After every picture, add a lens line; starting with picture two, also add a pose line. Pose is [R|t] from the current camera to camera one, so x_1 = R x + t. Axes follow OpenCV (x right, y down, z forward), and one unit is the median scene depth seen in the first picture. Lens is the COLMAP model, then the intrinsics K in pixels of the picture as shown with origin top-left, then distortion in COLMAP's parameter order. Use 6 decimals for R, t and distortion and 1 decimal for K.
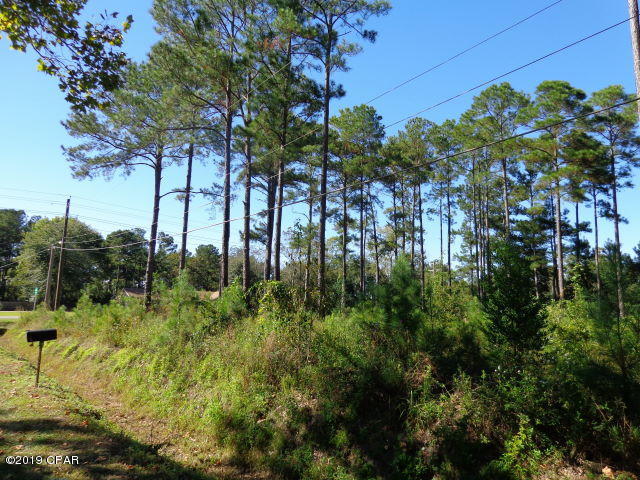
lens RADIAL K [[464.3, 0, 319.6], [0, 464.3, 237.2], [0, 0, 1]] dist [0.021492, 0.005512]
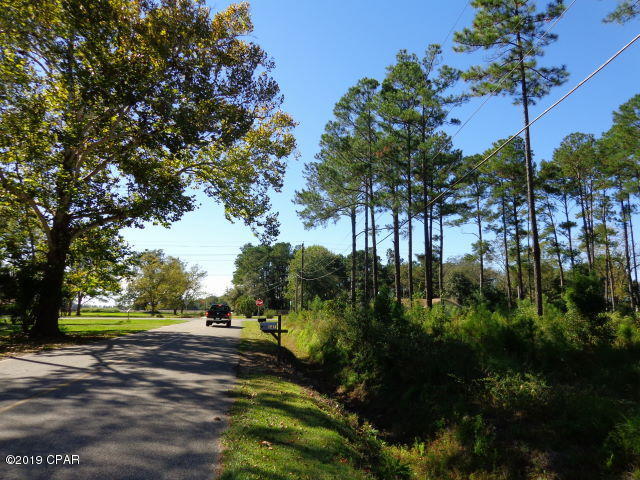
lens RADIAL K [[464.3, 0, 318.7], [0, 464.3, 240.2], [0, 0, 1]] dist [0.021492, 0.005512]
pose [[0.863782, -0.091543, -0.495481, 0.275004], [0.087454, 0.995671, -0.031495, -0.036752], [0.496219, -0.016127, 0.868048, -0.321485]]
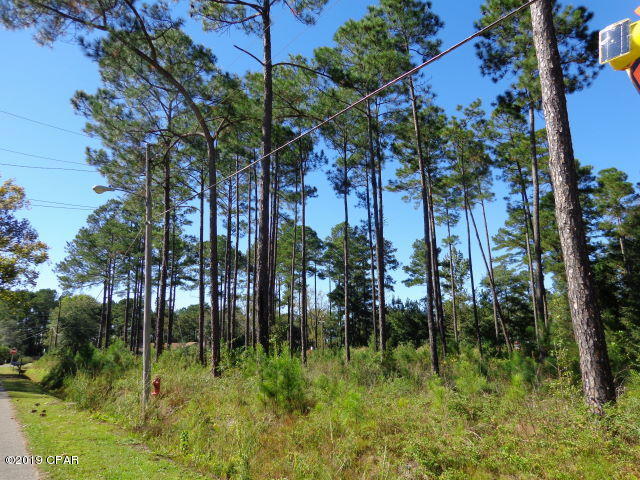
lens RADIAL K [[464.3, 0, 320.0], [0, 464.3, 239.3], [0, 0, 1]] dist [0.021492, 0.005512]
pose [[0.995183, -0.060389, -0.077223, 0.692426], [0.053400, 0.994548, -0.089568, -0.101210], [0.082211, 0.085013, 0.992983, -0.860901]]
